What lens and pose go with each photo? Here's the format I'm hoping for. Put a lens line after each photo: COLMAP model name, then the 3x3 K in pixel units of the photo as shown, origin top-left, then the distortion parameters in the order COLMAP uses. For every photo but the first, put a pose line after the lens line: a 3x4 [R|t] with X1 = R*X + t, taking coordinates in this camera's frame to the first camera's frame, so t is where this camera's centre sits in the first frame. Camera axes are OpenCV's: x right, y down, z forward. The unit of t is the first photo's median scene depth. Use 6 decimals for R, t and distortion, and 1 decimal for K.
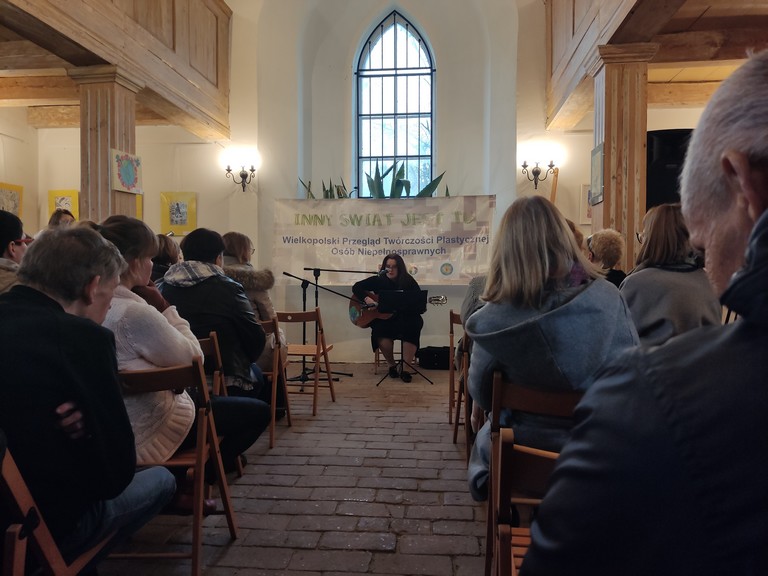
lens RADIAL K [[585.9, 0, 384.0], [0, 585.9, 288.0], [0, 0, 1]] dist [0.128451, -0.168034]
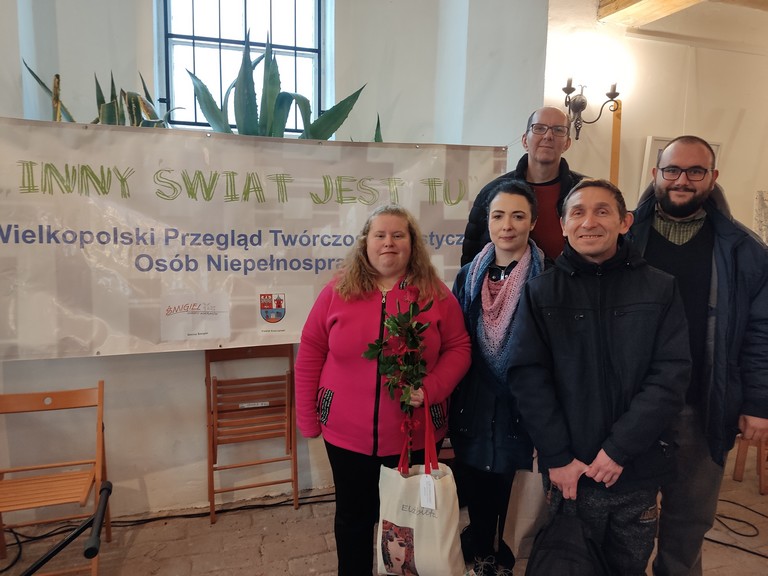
lens RADIAL K [[585.9, 0, 384.0], [0, 585.9, 288.0], [0, 0, 1]] dist [0.128451, -0.168034]
pose [[0.909440, -0.037746, 0.414119, -0.109347], [-0.009862, 0.993634, 0.112227, -0.097355], [-0.415718, -0.106148, 0.903278, 0.598036]]
